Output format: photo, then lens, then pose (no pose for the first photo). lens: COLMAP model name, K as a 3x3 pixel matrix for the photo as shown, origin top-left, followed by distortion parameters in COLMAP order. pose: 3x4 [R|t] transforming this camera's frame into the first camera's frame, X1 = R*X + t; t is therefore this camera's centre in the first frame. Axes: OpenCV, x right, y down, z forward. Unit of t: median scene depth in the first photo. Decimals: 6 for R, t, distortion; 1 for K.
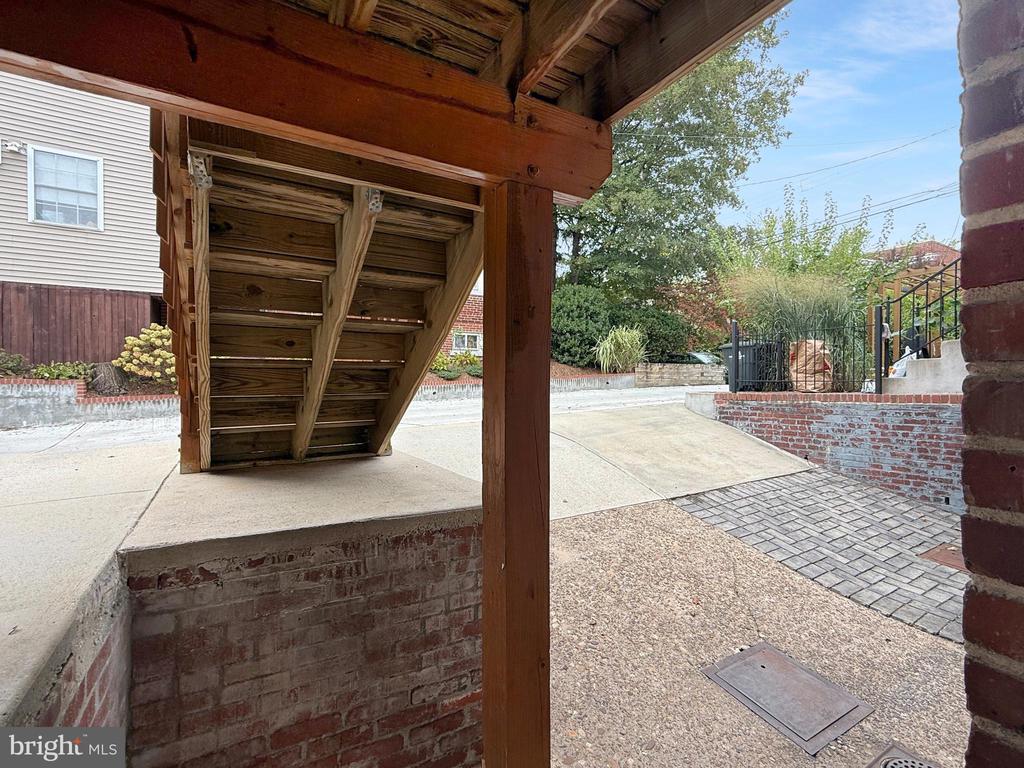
lens RADIAL K [[458.9, 0, 510.3], [0, 458.9, 383.9], [0, 0, 1]] dist [0.001645, -0.000571]
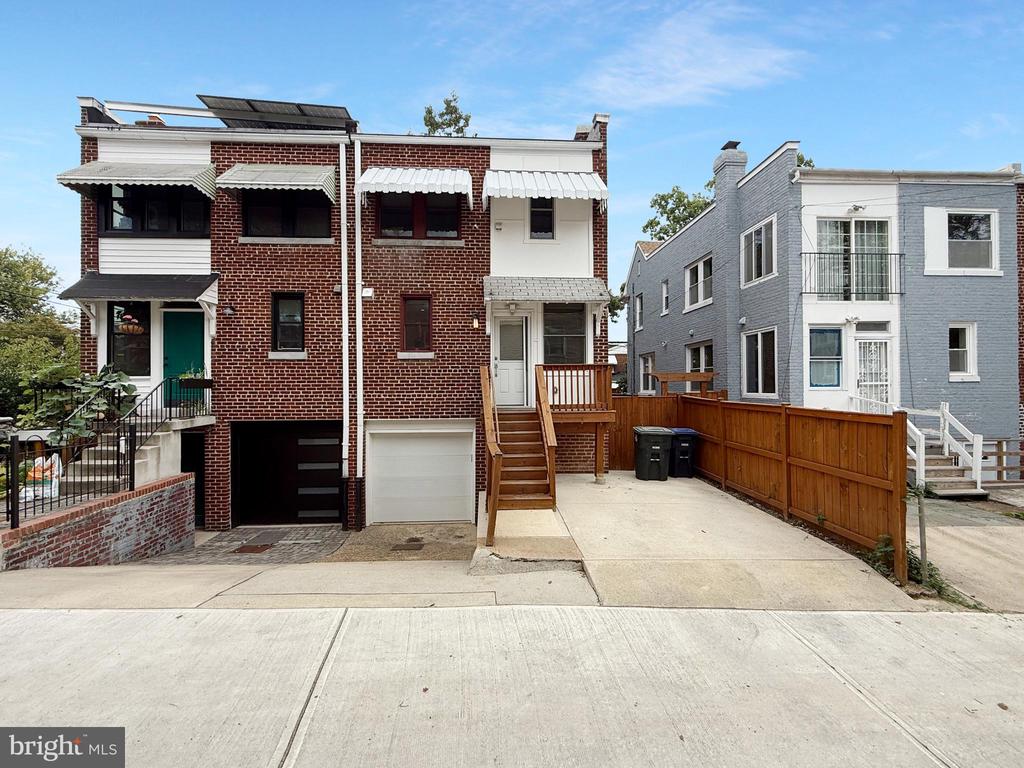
lens RADIAL K [[458.9, 0, 502.5], [0, 458.9, 383.3], [0, 0, 1]] dist [0.001645, -0.000571]
pose [[-0.882258, 0.007467, 0.470707, -0.721552], [0.003445, 0.999950, -0.009406, -0.255053], [-0.470753, -0.006677, -0.882240, 1.562776]]
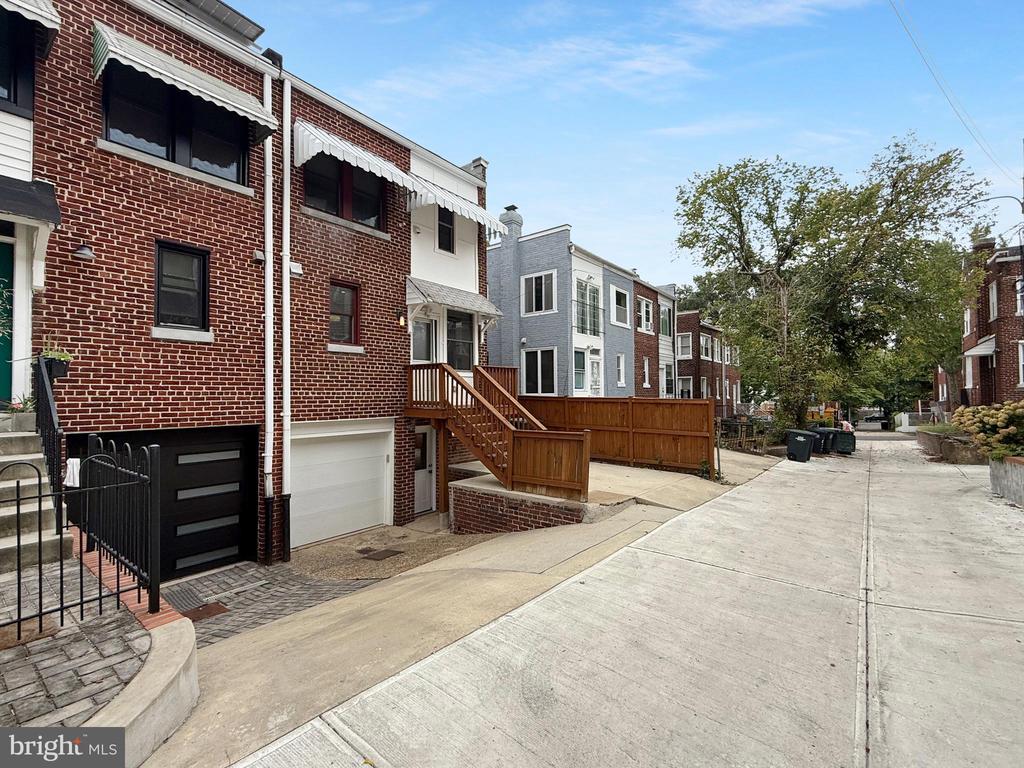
lens RADIAL K [[458.9, 0, 516.8], [0, 458.9, 383.2], [0, 0, 1]] dist [0.001645, -0.000571]
pose [[-0.935480, -0.003795, -0.353360, 0.378240], [0.005780, 0.999644, -0.026038, -0.216711], [0.353334, -0.026401, -0.935125, 1.841135]]
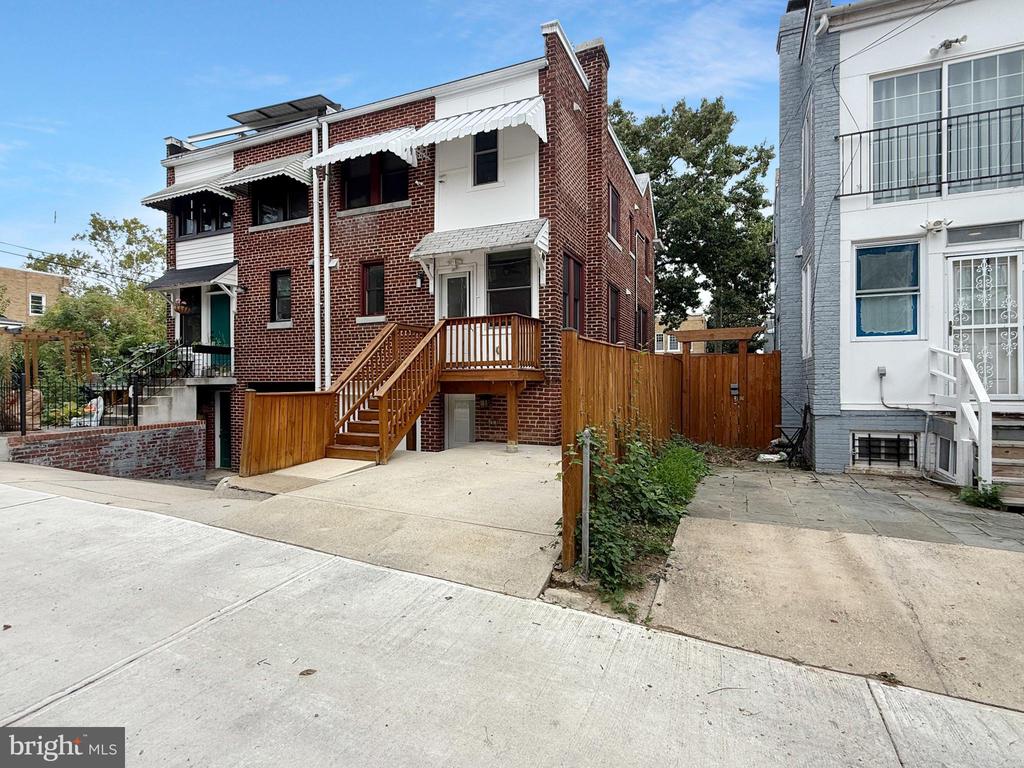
lens RADIAL K [[501.8, 0, 511.2], [0, 501.8, 382.9], [0, 0, 1]] dist [0.003323, -0.001319]
pose [[-0.575585, 0.001292, 0.817741, -1.515786], [0.002745, 0.999996, 0.000353, -0.131727], [-0.817738, 0.002448, -0.575586, 0.872539]]
